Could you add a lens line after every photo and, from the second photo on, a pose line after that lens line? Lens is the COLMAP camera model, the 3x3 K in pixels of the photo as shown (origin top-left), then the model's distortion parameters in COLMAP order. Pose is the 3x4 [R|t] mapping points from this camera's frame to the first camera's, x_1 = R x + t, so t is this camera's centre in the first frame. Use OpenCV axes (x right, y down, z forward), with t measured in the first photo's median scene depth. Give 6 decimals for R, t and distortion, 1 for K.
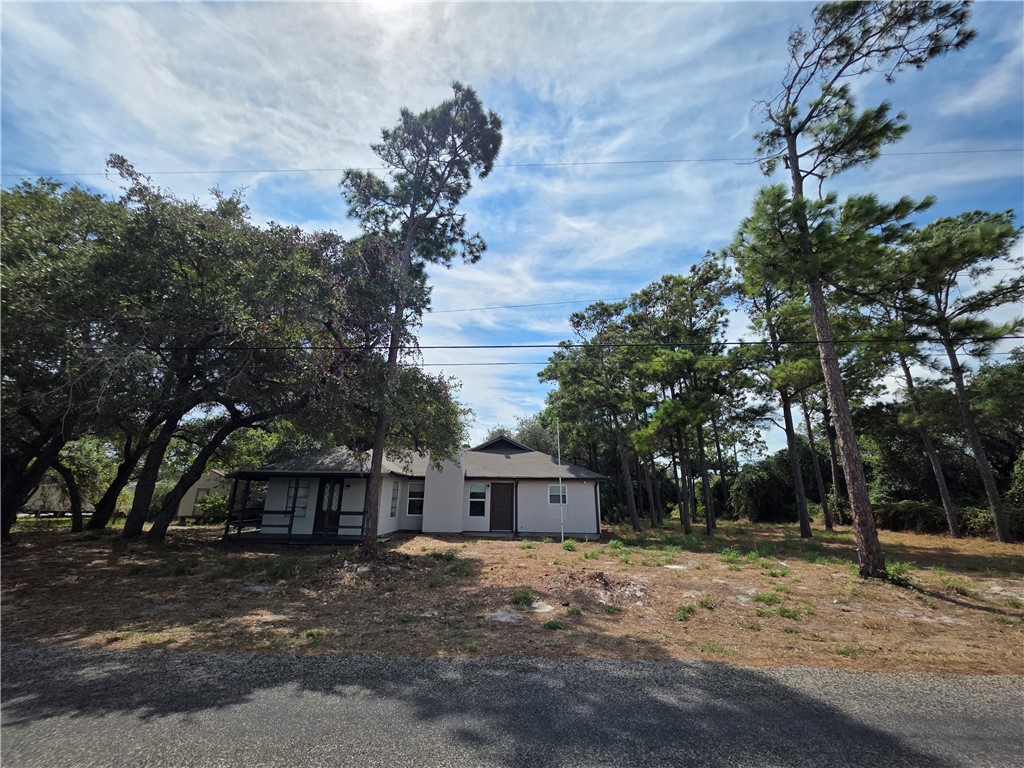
lens RADIAL K [[422.3, 0, 512.0], [0, 422.3, 384.0], [0, 0, 1]] dist [0.000686, 0.000023]
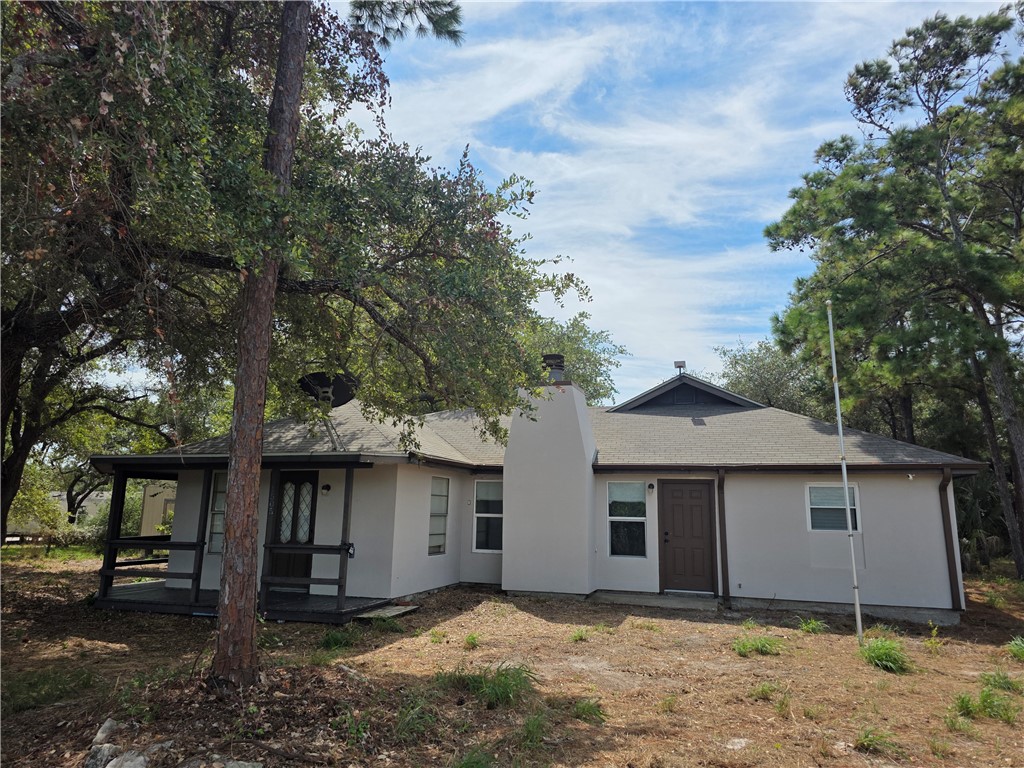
lens RADIAL K [[705.4, 0, 512.0], [0, 705.4, 384.0], [0, 0, 1]] dist [0.055809, 0.002340]
pose [[0.954327, -0.052801, -0.294060, 0.024995], [0.075888, 0.994819, 0.067654, 0.083549], [0.288964, -0.086880, 0.953390, 0.302064]]
